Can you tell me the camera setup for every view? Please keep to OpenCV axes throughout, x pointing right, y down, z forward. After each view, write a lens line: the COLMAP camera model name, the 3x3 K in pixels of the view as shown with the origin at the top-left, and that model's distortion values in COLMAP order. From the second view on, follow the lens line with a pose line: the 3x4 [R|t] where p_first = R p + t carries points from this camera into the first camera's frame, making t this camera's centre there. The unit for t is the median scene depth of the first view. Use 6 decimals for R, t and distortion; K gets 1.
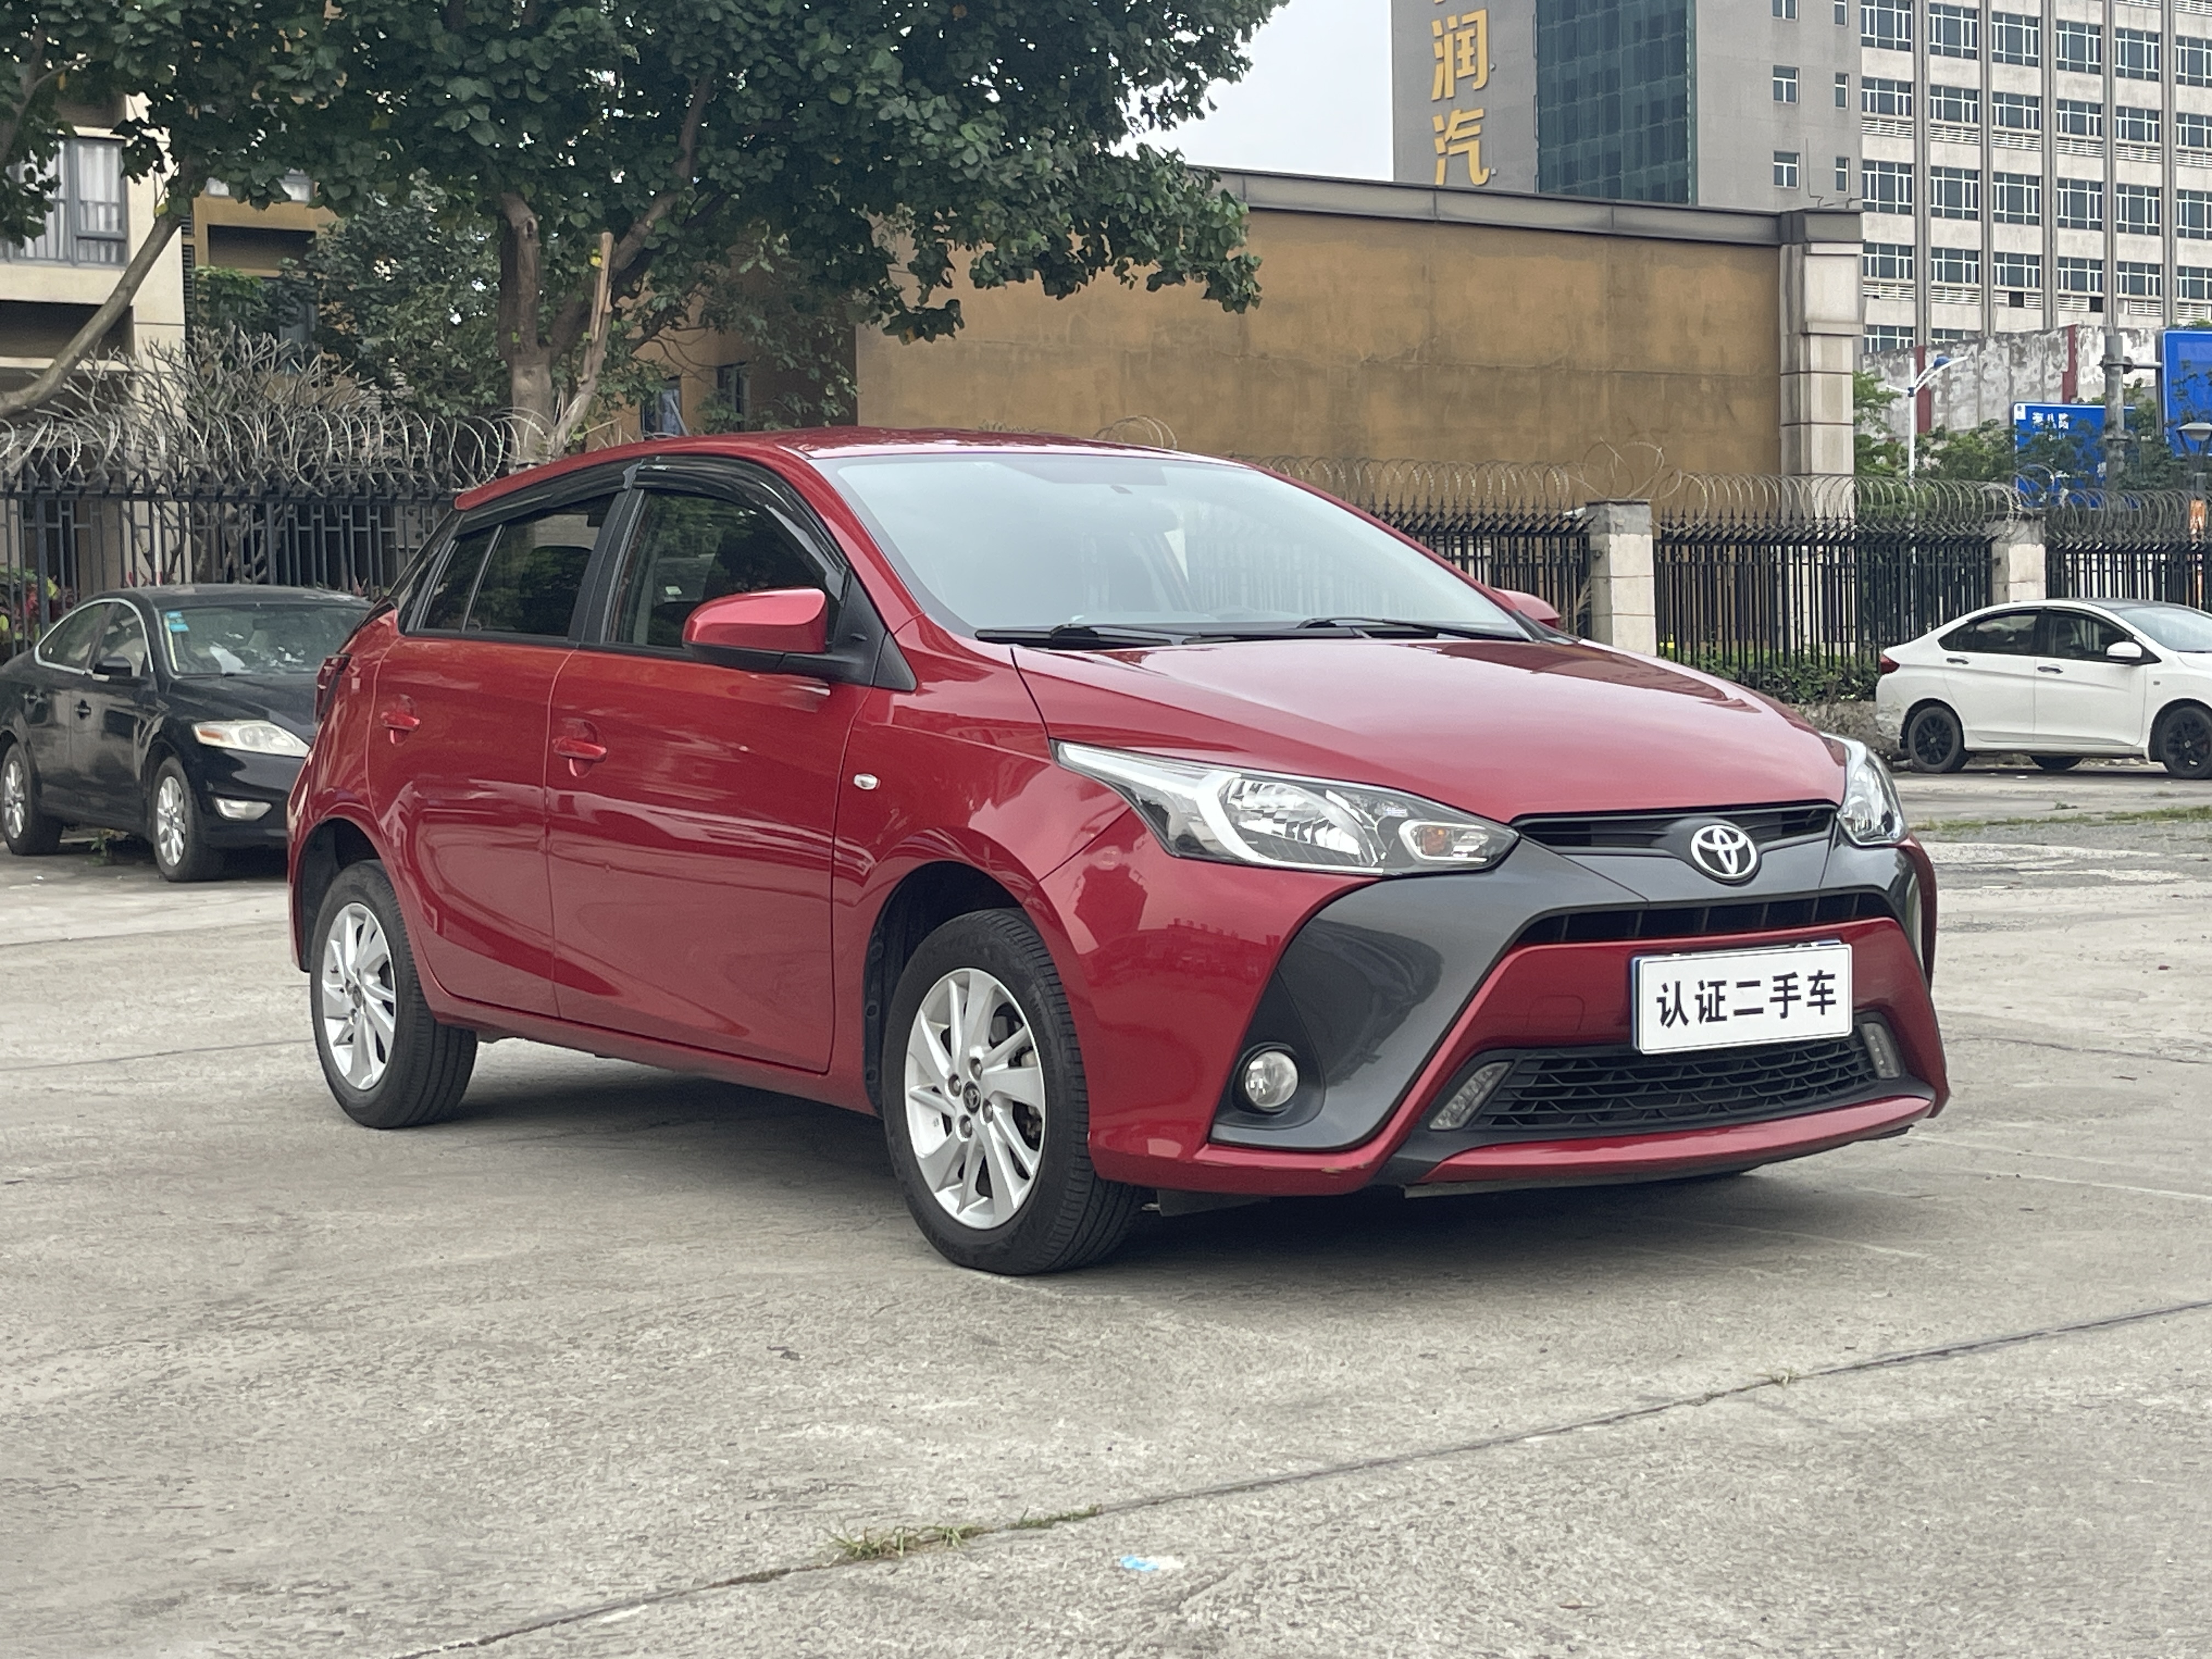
lens RADIAL K [[3469.1, 0, 1114.5], [0, 3469.1, 841.9], [0, 0, 1]] dist [0.043693, 0.000000]
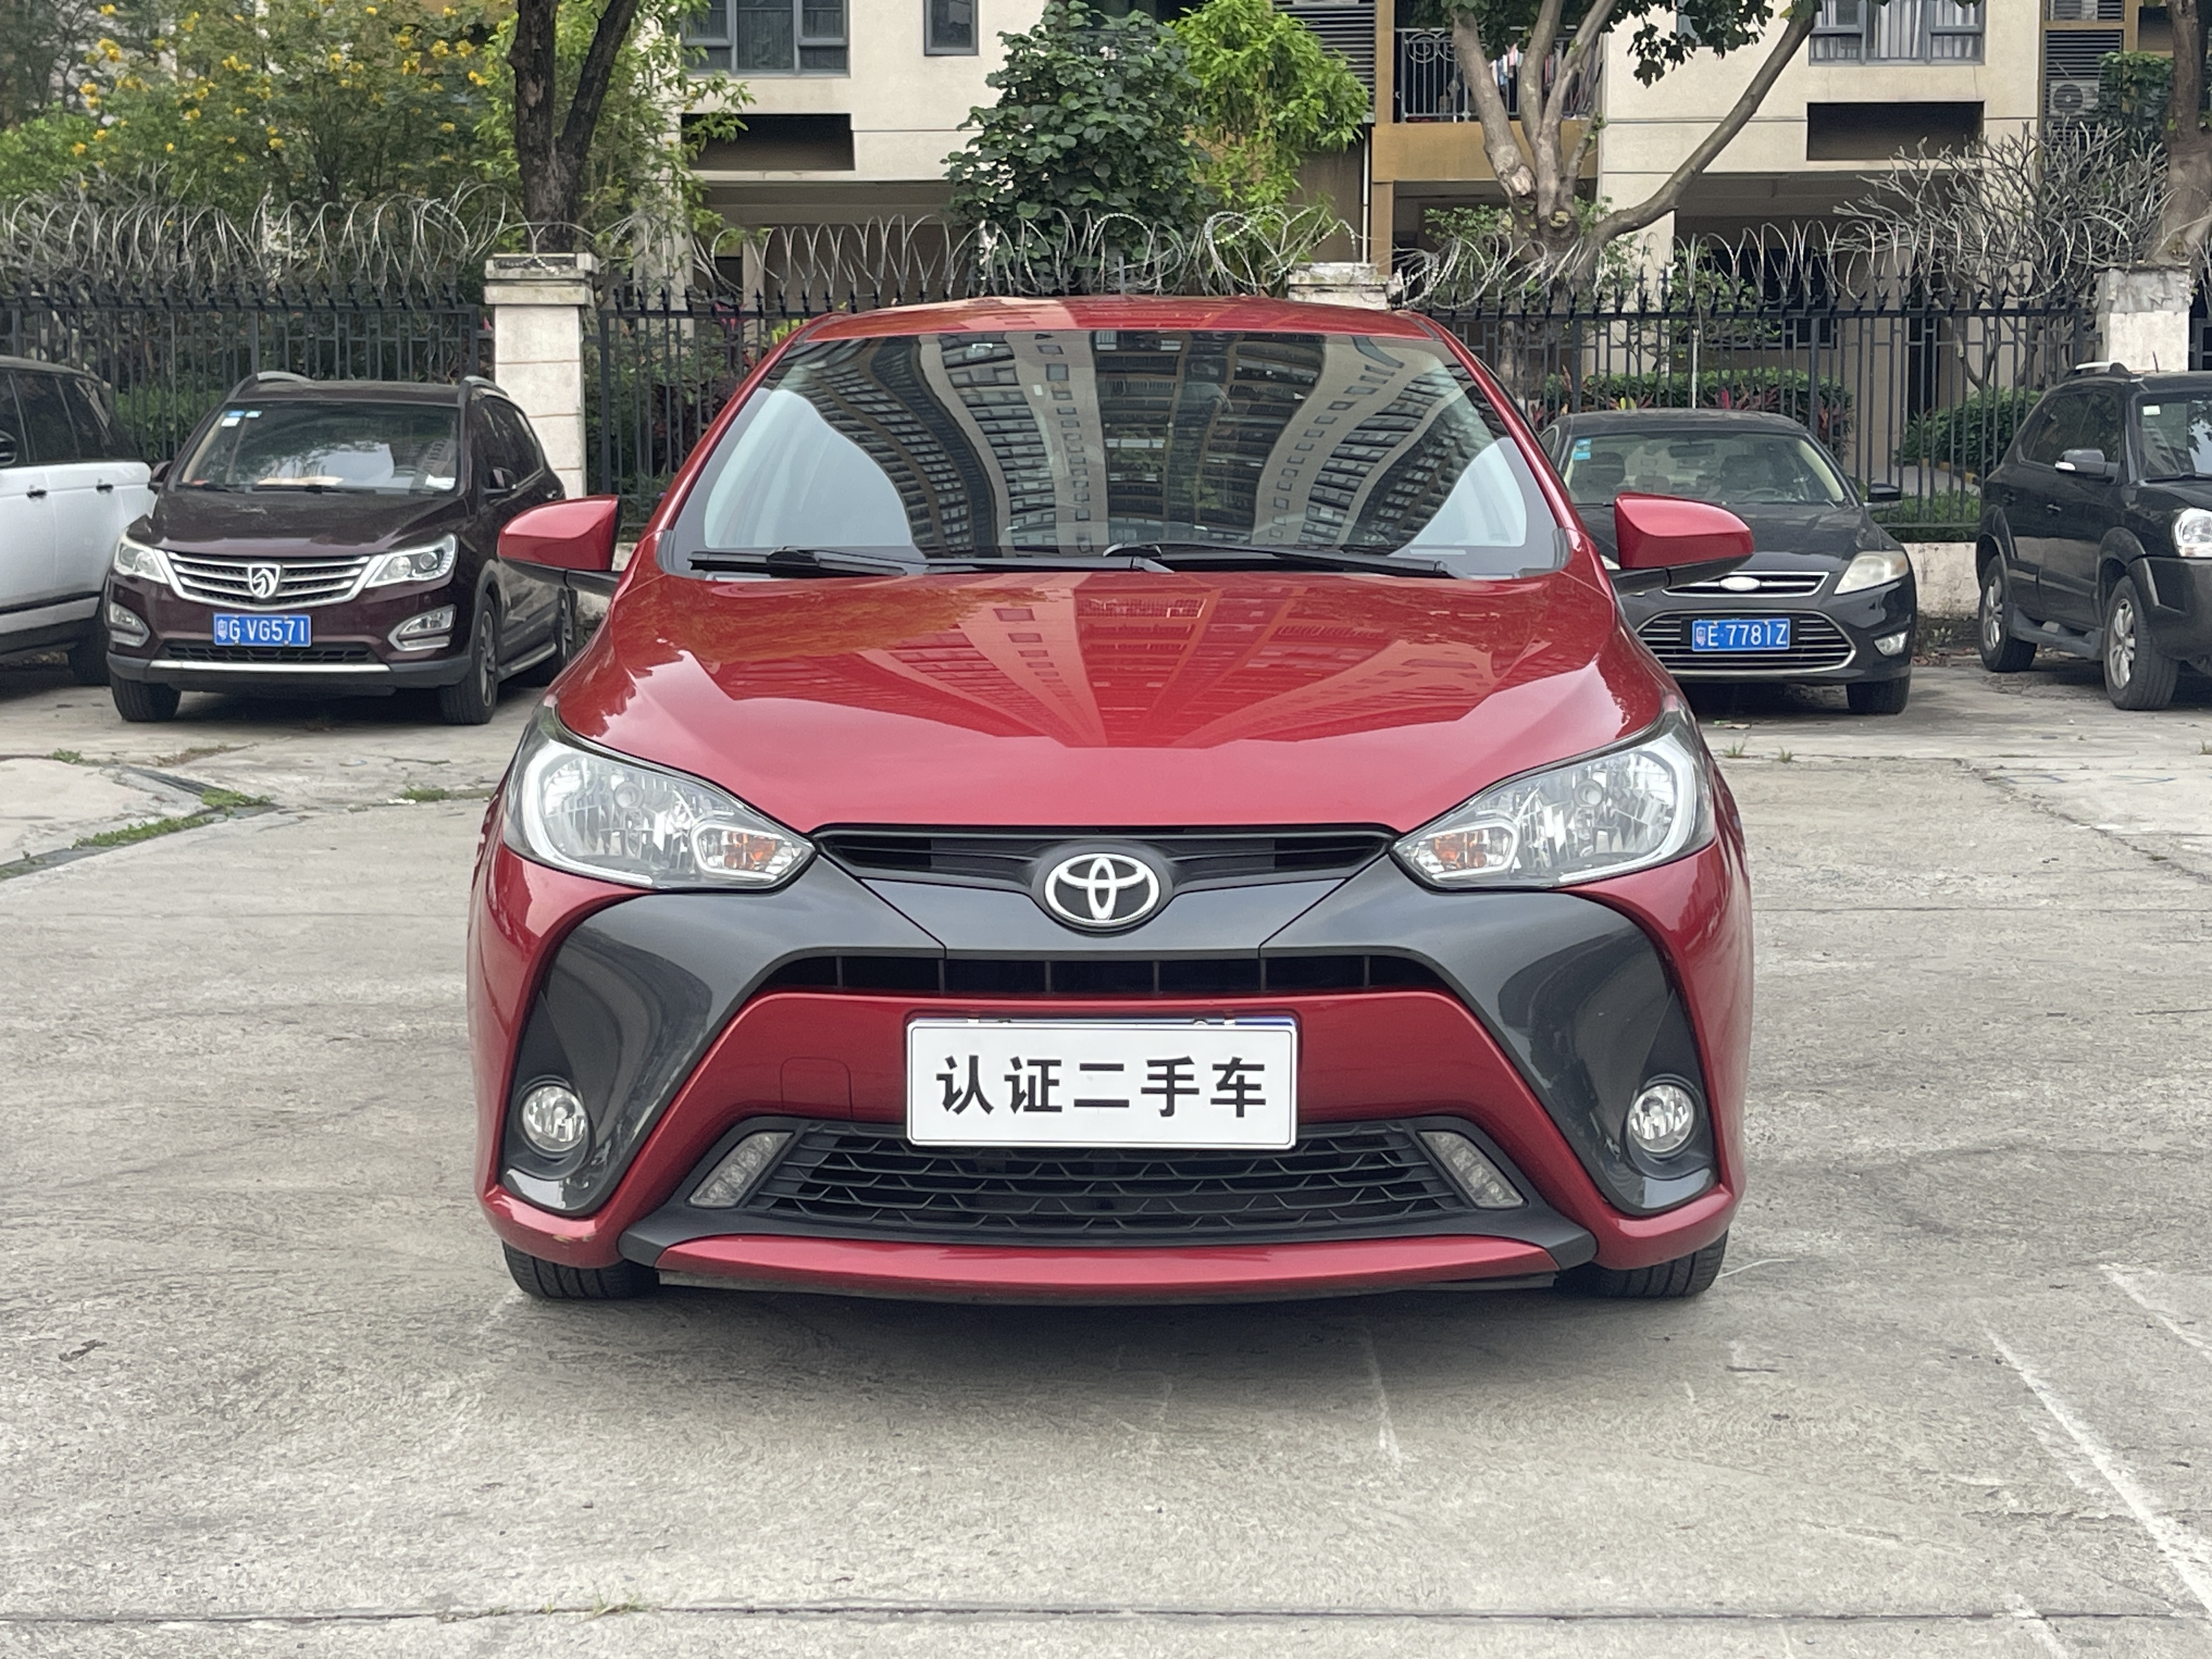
lens RADIAL K [[3469.1, 0, 1106.9], [0, 3469.1, 822.8], [0, 0, 1]] dist [0.043693, 0.000000]
pose [[0.815823, 0.072935, -0.573684, 0.609650], [-0.040997, 0.996813, 0.068428, -0.063419], [0.576847, -0.032306, 0.816213, 0.384997]]
